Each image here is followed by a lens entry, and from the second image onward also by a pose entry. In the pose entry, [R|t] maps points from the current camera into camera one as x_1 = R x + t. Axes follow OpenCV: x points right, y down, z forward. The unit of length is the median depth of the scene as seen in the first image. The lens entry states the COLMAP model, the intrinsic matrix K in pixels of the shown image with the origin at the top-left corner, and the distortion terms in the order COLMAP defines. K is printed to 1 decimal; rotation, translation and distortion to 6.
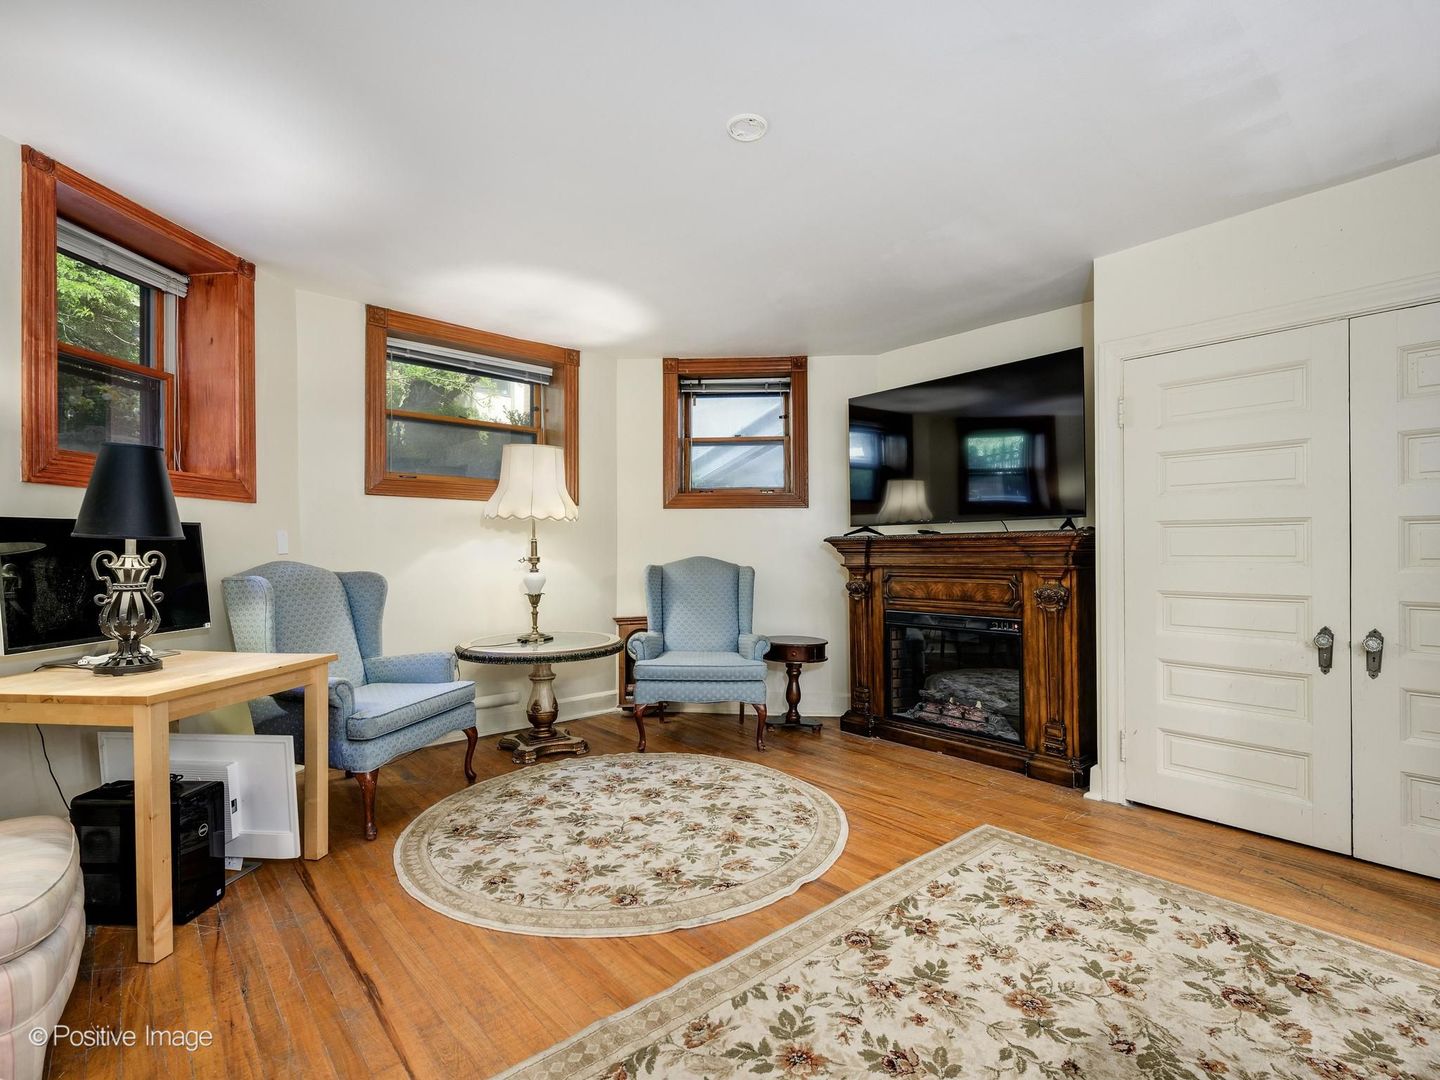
lens RADIAL K [[689.8, 0, 717.8], [0, 689.8, 545.3], [0, 0, 1]] dist [0.006764, -0.000024]
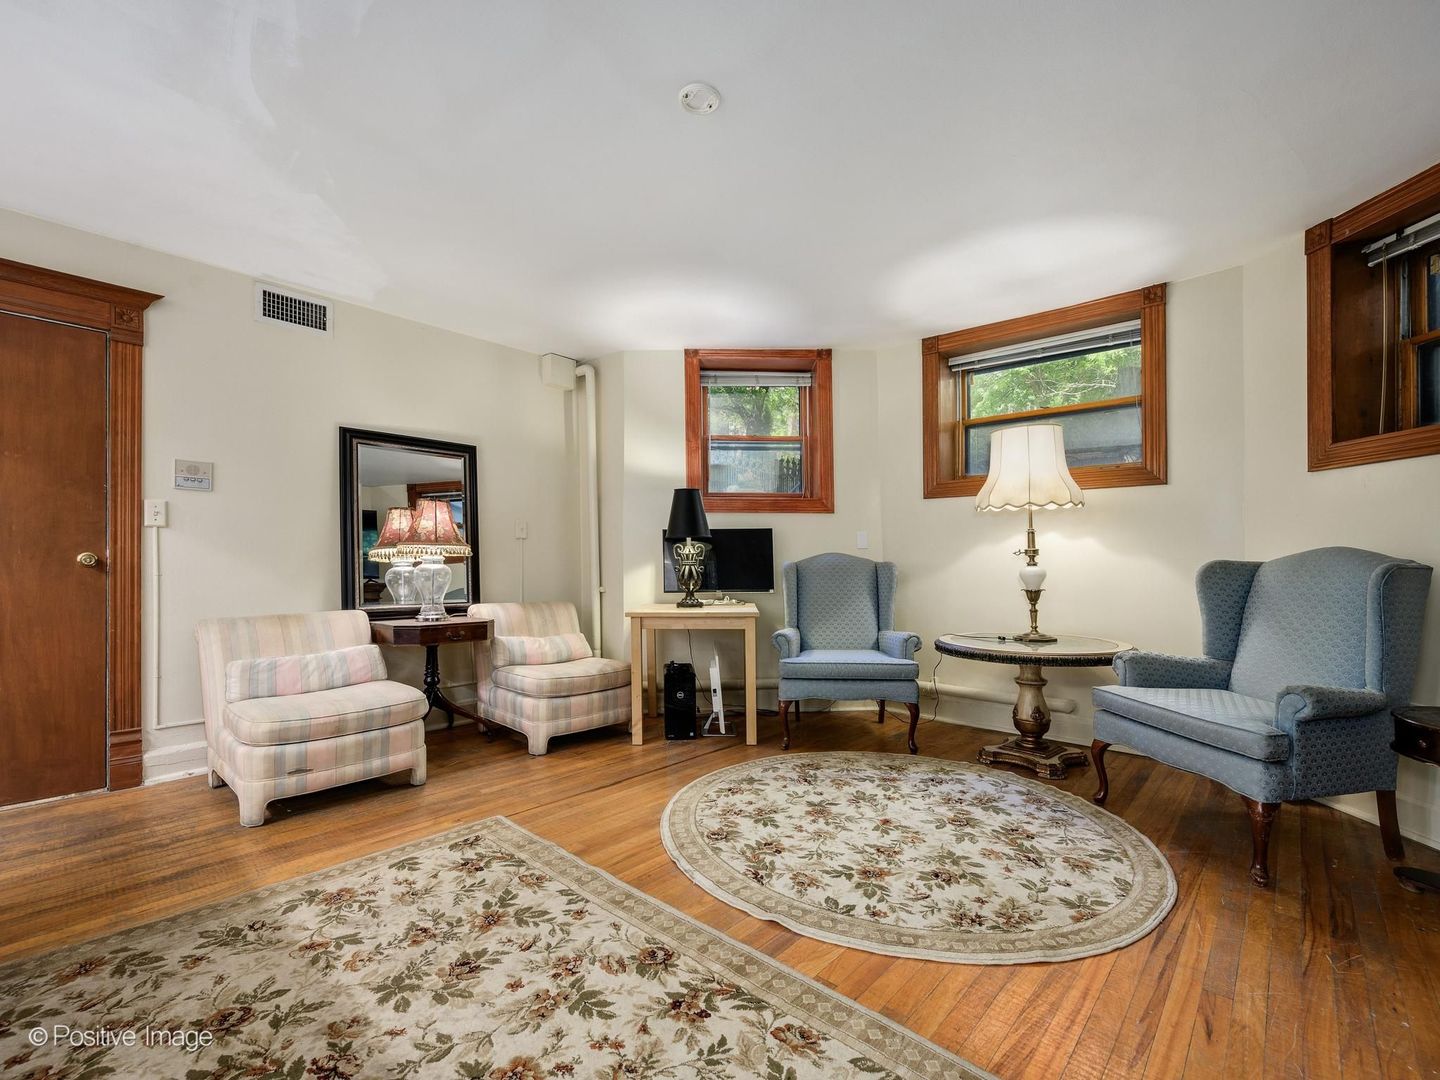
lens RADIAL K [[631.9, 0, 711.5], [0, 631.9, 560.3], [0, 0, 1]] dist [-0.002837, -0.000140]
pose [[0.126709, 0.008227, -0.991906, 0.716500], [0.009953, 0.999905, 0.009565, 0.027523], [0.991890, -0.011084, 0.126615, 0.667107]]
